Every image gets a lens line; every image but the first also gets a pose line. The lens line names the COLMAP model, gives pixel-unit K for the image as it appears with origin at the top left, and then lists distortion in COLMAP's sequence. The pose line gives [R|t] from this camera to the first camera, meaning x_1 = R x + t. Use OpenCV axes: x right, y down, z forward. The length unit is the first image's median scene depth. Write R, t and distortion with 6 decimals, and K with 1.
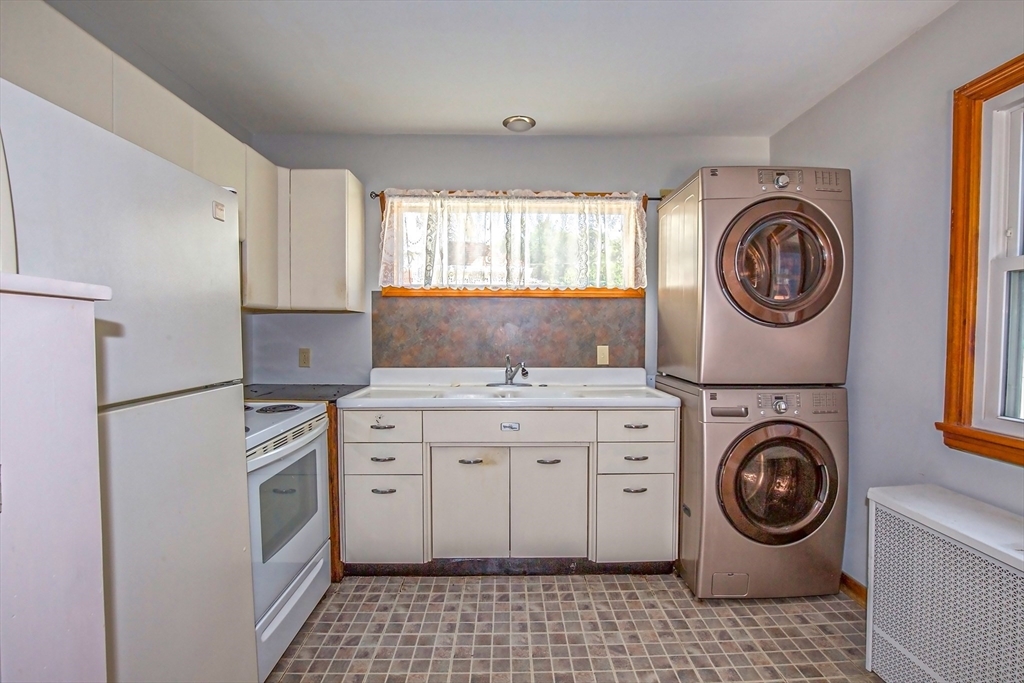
lens RADIAL K [[477.3, 0, 512.0], [0, 477.3, 341.5], [0, 0, 1]] dist [-0.028275, -0.000063]
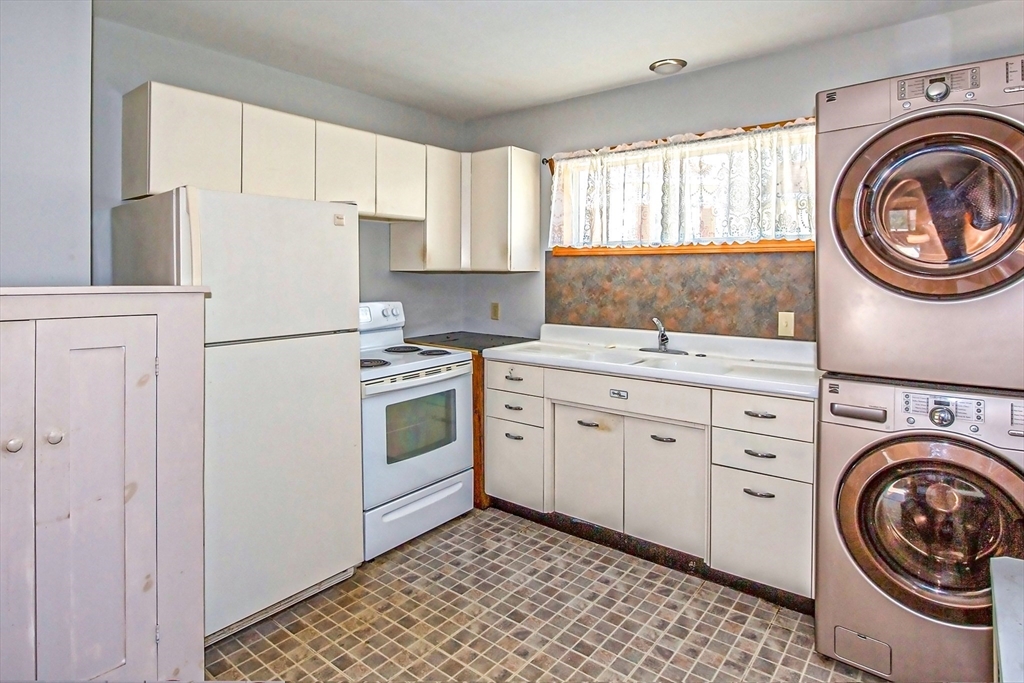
lens RADIAL K [[552.7, 0, 512.0], [0, 552.7, 286.2], [0, 0, 1]] dist [-0.035612, 0.002218]
pose [[0.769508, 0.012956, -0.638506, 0.438609], [-0.034483, 0.999179, -0.021284, 0.000553], [0.637706, 0.038395, 0.769323, 0.009203]]
